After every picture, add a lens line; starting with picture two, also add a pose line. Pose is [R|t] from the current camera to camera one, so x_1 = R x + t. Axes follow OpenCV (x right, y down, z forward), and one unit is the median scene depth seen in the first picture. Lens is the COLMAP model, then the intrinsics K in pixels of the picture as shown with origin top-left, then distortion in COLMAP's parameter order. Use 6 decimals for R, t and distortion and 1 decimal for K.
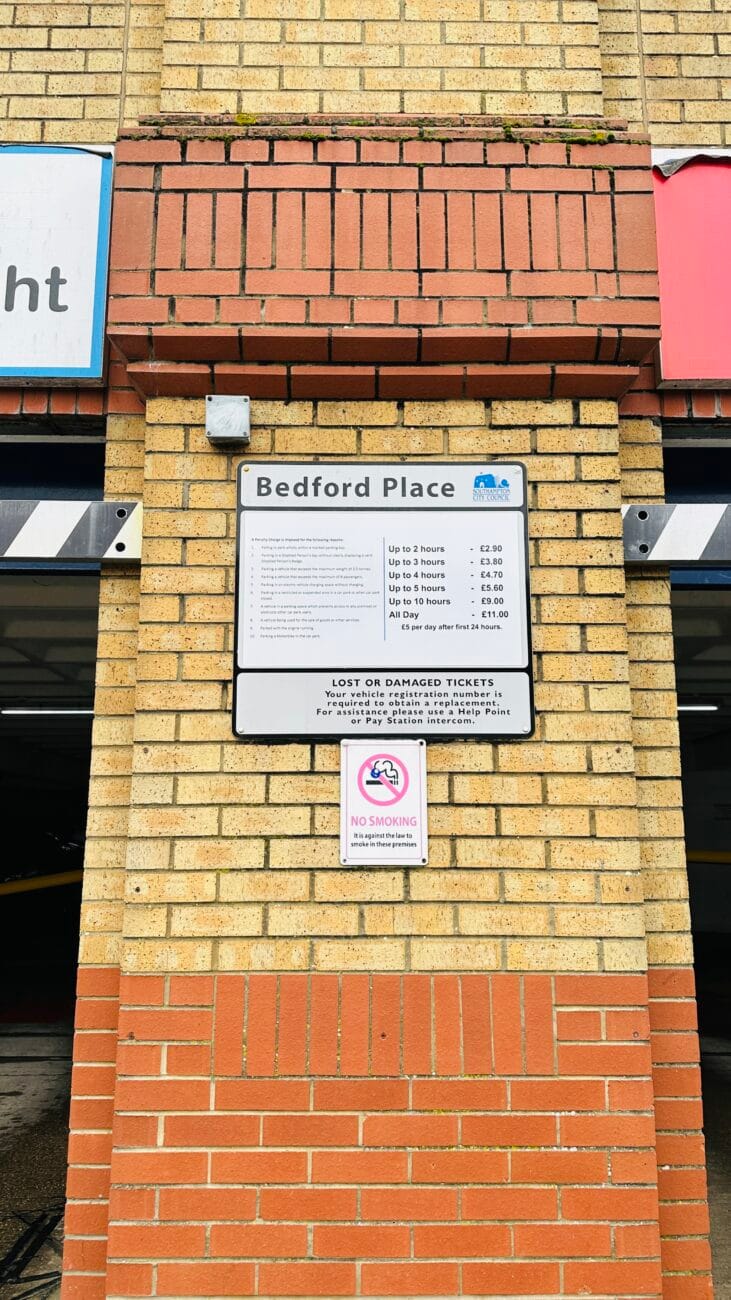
lens RADIAL K [[883.7, 0, 363.0], [0, 883.7, 648.6], [0, 0, 1]] dist [0.031220, -0.003270]
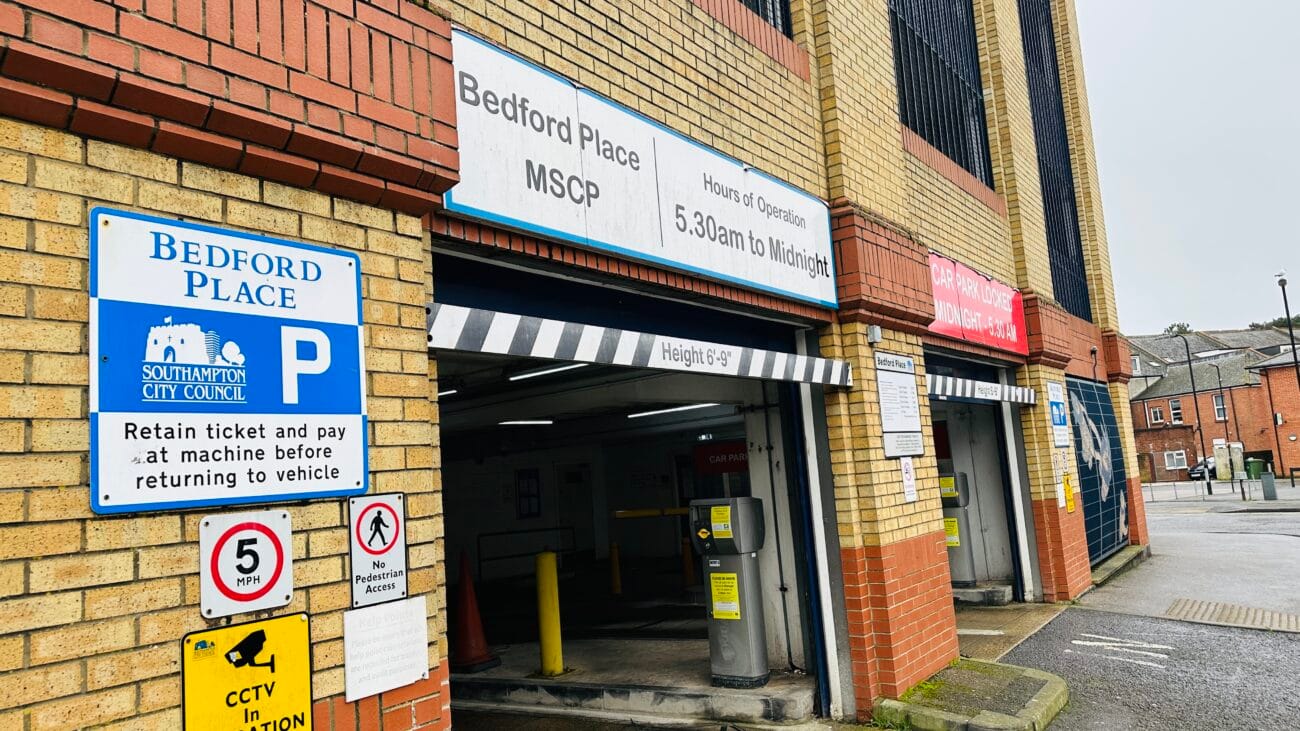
lens RADIAL K [[883.7, 0, 651.2], [0, 883.7, 371.5], [0, 0, 1]] dist [0.031220, -0.003270]
pose [[0.607667, 0.052420, 0.792460, -0.508873], [-0.013746, 0.998364, -0.055499, 0.000175], [-0.794073, 0.022832, 0.607393, -0.008428]]
